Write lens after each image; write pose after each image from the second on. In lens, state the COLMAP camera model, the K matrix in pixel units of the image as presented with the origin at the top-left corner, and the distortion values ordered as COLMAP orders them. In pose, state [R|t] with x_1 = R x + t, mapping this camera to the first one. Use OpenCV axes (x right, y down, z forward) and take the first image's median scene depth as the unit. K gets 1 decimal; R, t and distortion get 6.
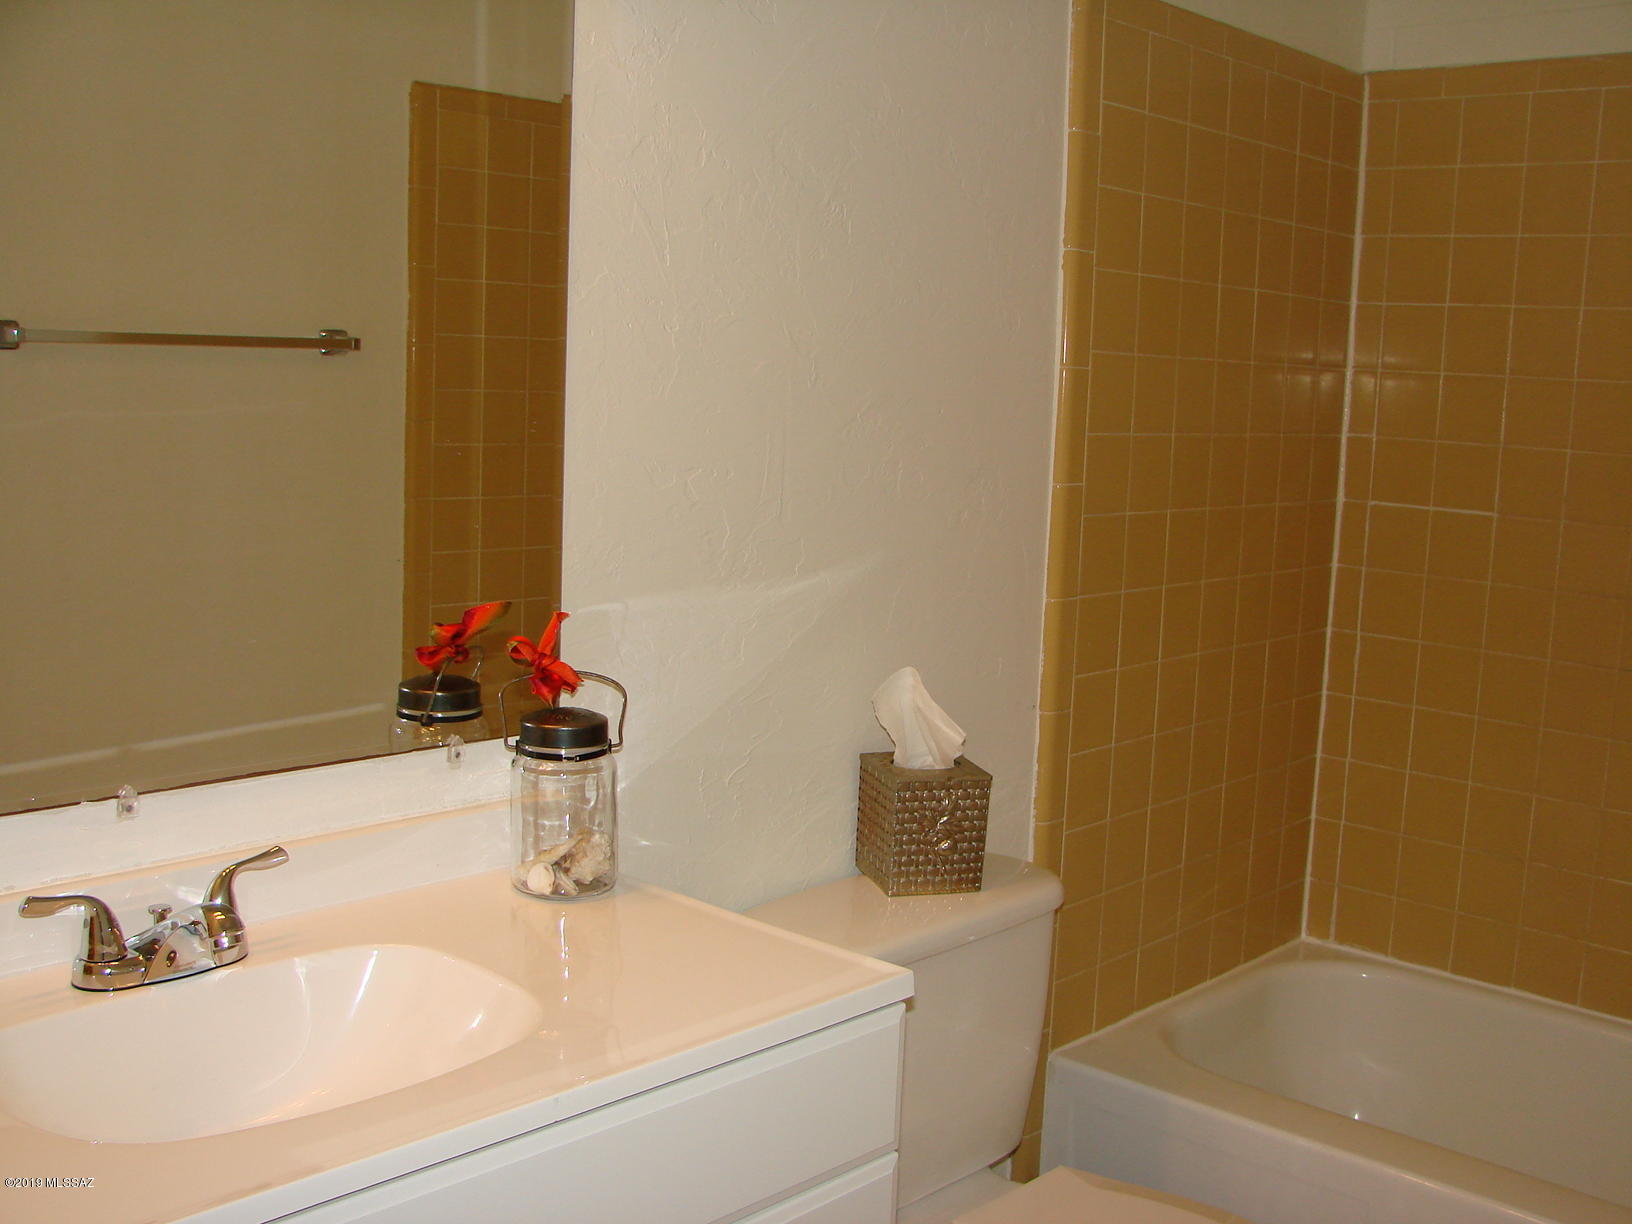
lens RADIAL K [[1736.2, 0, 822.9], [0, 1736.2, 663.1], [0, 0, 1]] dist [-0.213575, 0.227909]
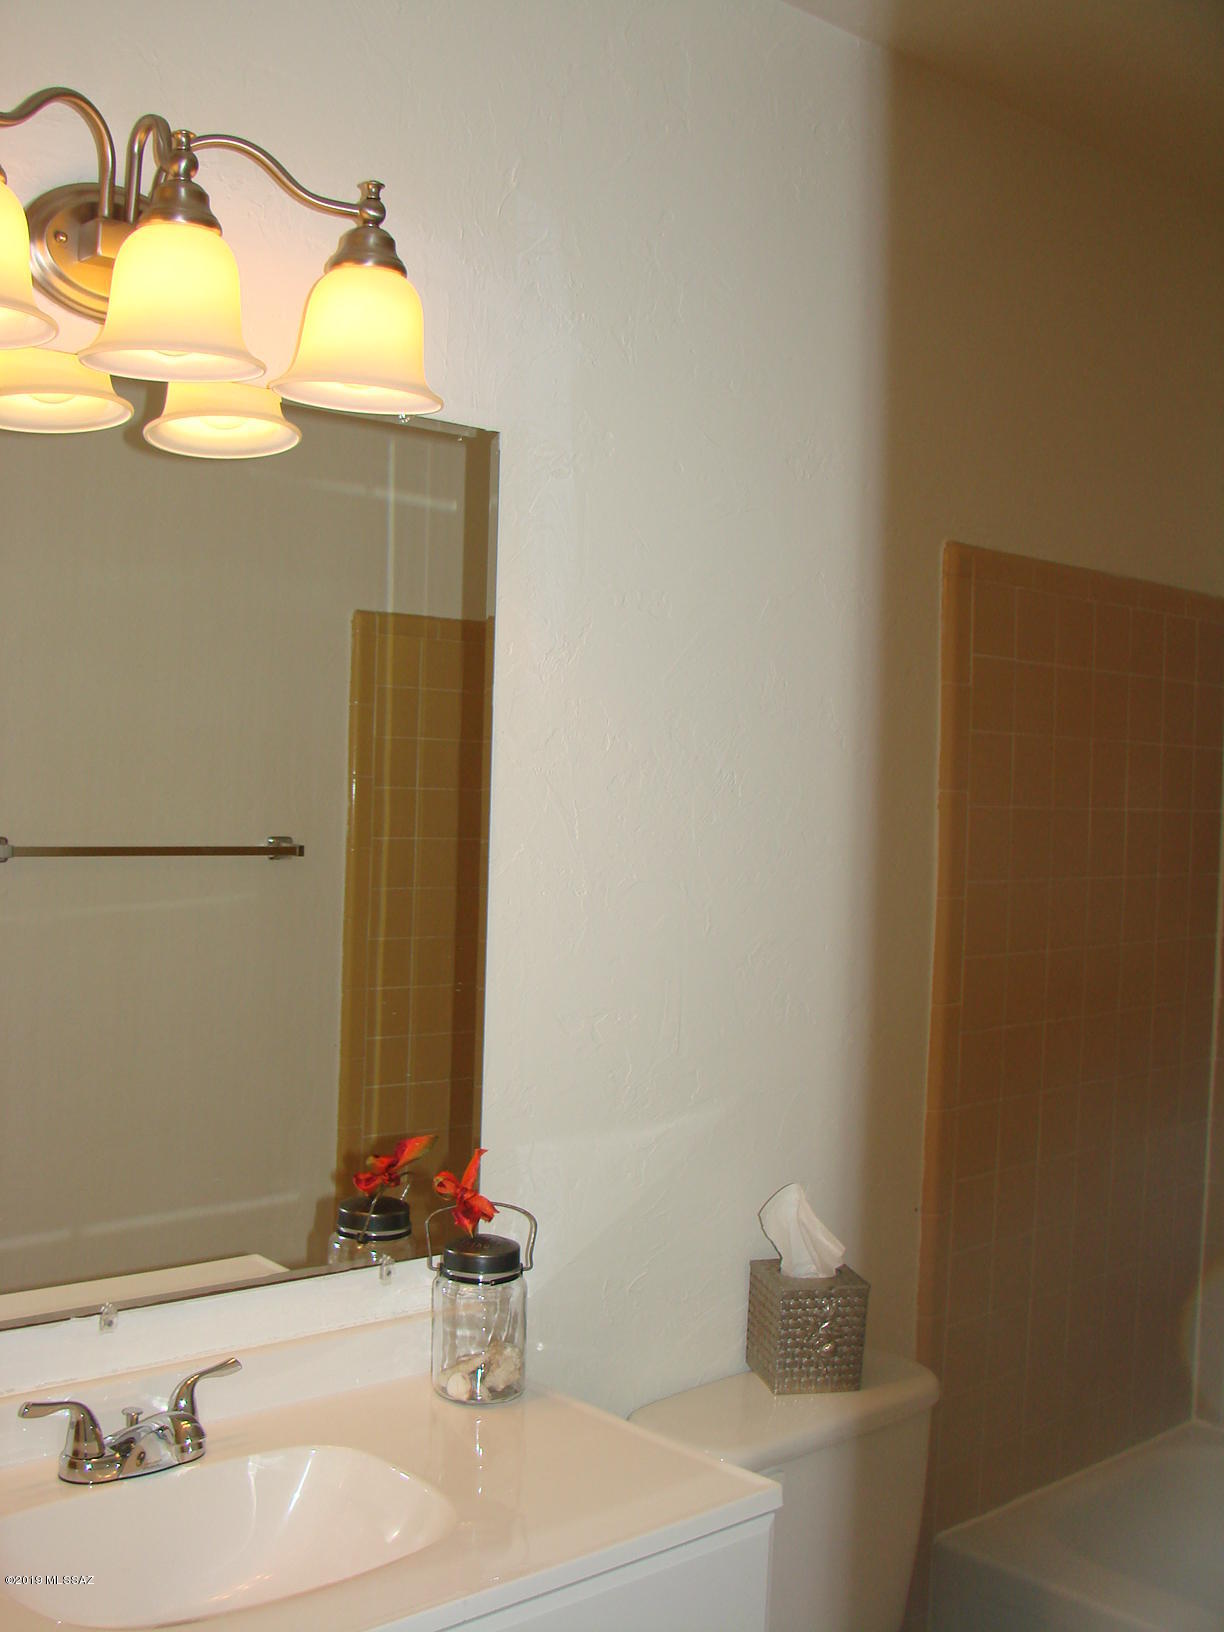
lens RADIAL K [[1736.2, 0, 544.3], [0, 1736.2, 812.4], [0, 0, 1]] dist [-0.213575, 0.227909]
pose [[0.993013, -0.004488, -0.117920, 0.025265], [-0.013769, 0.988044, -0.153558, -0.073977], [0.117200, 0.154109, 0.981078, -0.147485]]
